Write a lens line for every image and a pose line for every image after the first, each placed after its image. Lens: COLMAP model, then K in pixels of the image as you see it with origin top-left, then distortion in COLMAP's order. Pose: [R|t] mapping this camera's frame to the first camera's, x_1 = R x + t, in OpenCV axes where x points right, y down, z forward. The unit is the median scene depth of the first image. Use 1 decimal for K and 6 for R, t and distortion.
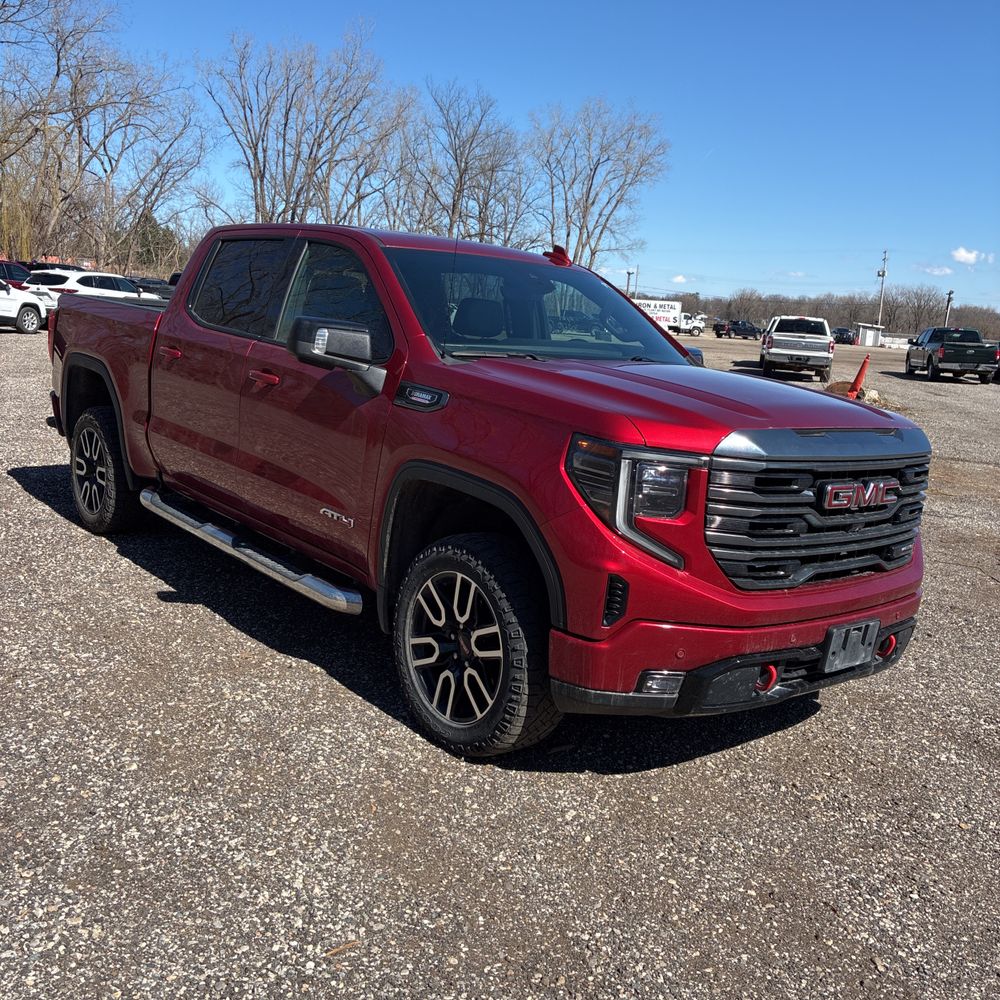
lens RADIAL K [[1026.7, 0, 503.5], [0, 1026.7, 504.1], [0, 0, 1]] dist [0.030762, -0.005272]
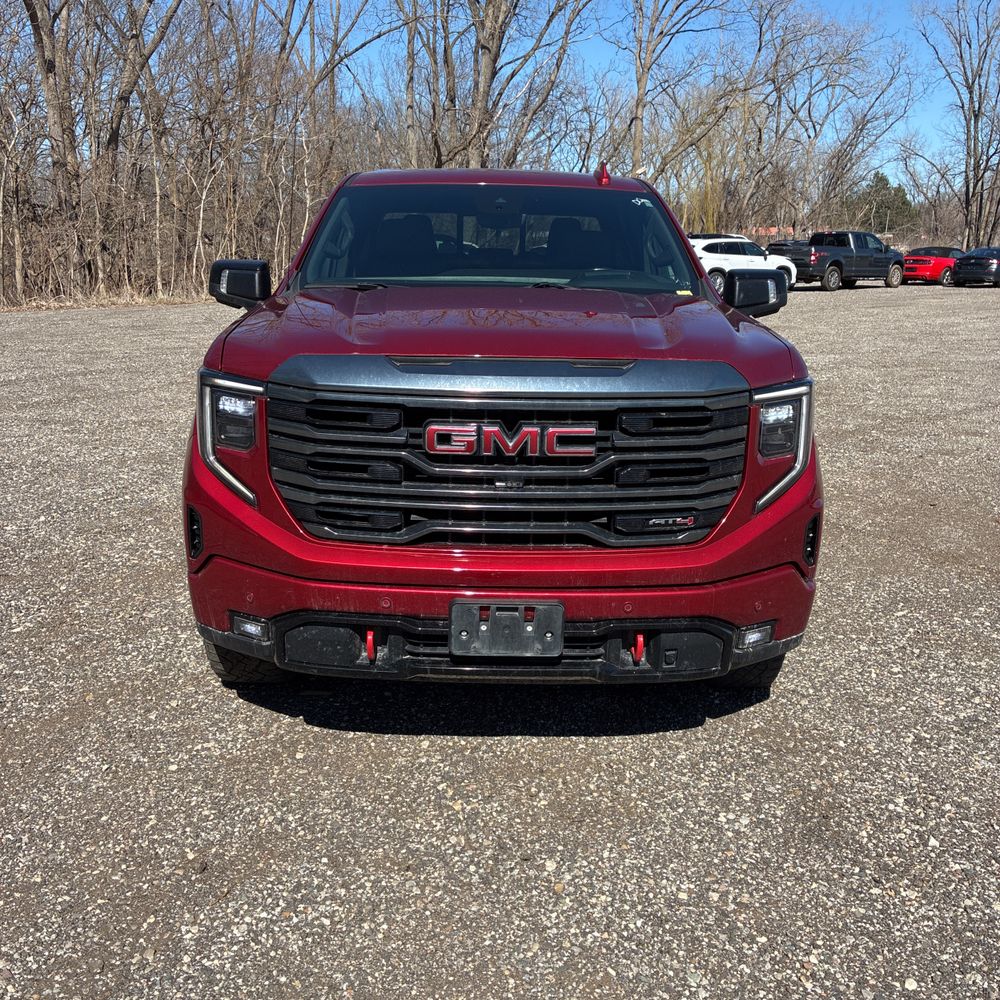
lens RADIAL K [[1025.3, 0, 500.0], [0, 1025.3, 500.0], [0, 0, 1]] dist [0.089891, -0.109934]
pose [[0.767318, 0.082901, -0.635886, 0.762280], [-0.065901, 0.996553, 0.050400, -0.002722], [0.637872, 0.003233, 0.770136, 0.350867]]
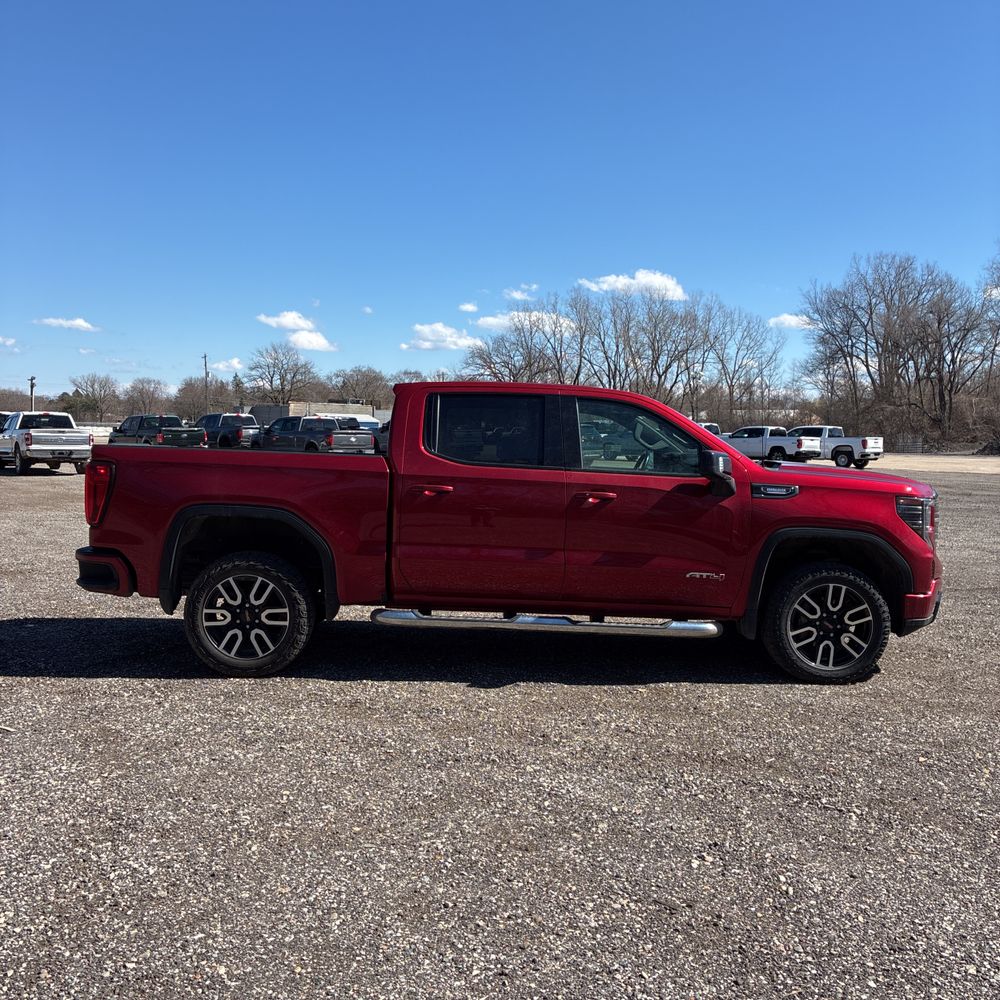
lens RADIAL K [[1012.6, 0, 510.6], [0, 1012.6, 506.4], [0, 0, 1]] dist [0.037862, -0.028822]
pose [[0.621011, -0.116849, 0.775043, -1.456085], [0.173135, 0.984850, 0.009755, -0.150449], [-0.764441, 0.128129, 0.631834, 0.232776]]
